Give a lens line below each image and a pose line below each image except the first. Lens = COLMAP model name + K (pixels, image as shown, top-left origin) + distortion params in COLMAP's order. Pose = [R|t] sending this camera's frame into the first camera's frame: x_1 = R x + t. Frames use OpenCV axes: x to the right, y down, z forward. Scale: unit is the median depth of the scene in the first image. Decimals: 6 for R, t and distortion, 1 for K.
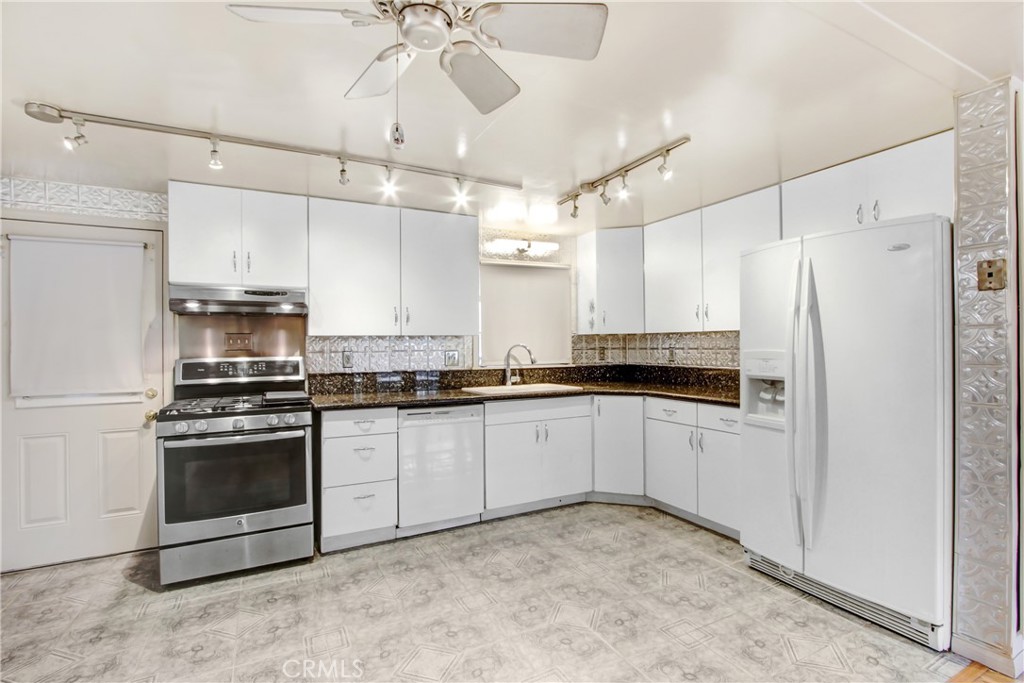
lens RADIAL K [[471.0, 0, 550.1], [0, 471.0, 342.4], [0, 0, 1]] dist [-0.008203, -0.001935]
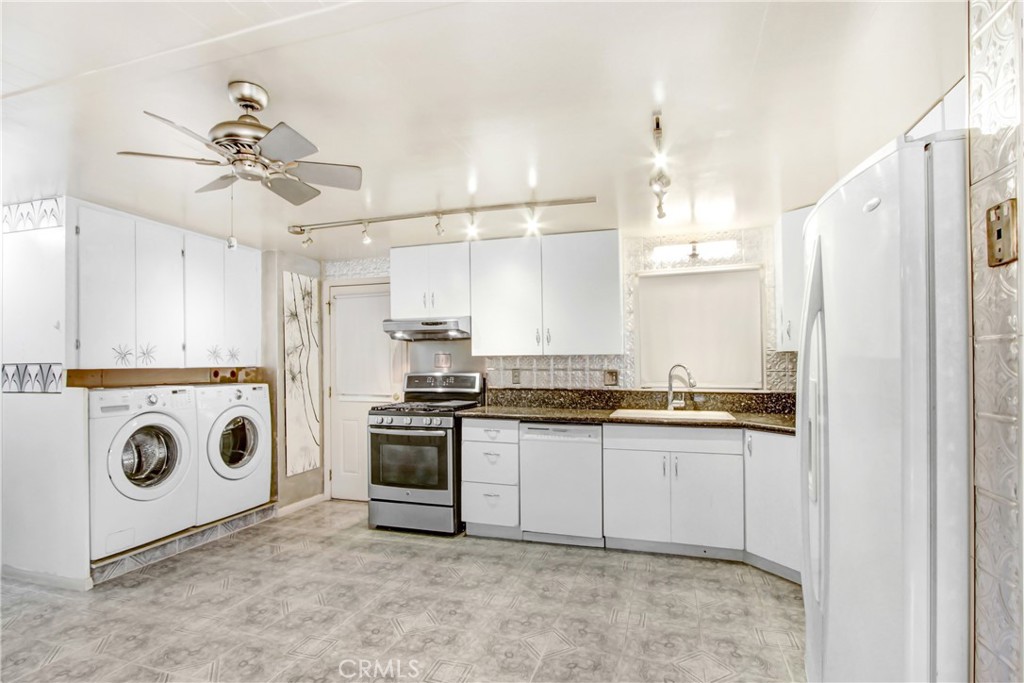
lens RADIAL K [[529.9, 0, 524.1], [0, 529.9, 360.3], [0, 0, 1]] dist [-0.020111, 0.006120]
pose [[0.695304, 0.002124, -0.718713, 0.590005], [-0.000820, 0.999997, 0.002163, -0.006057], [0.718715, -0.000914, 0.695304, 0.149802]]
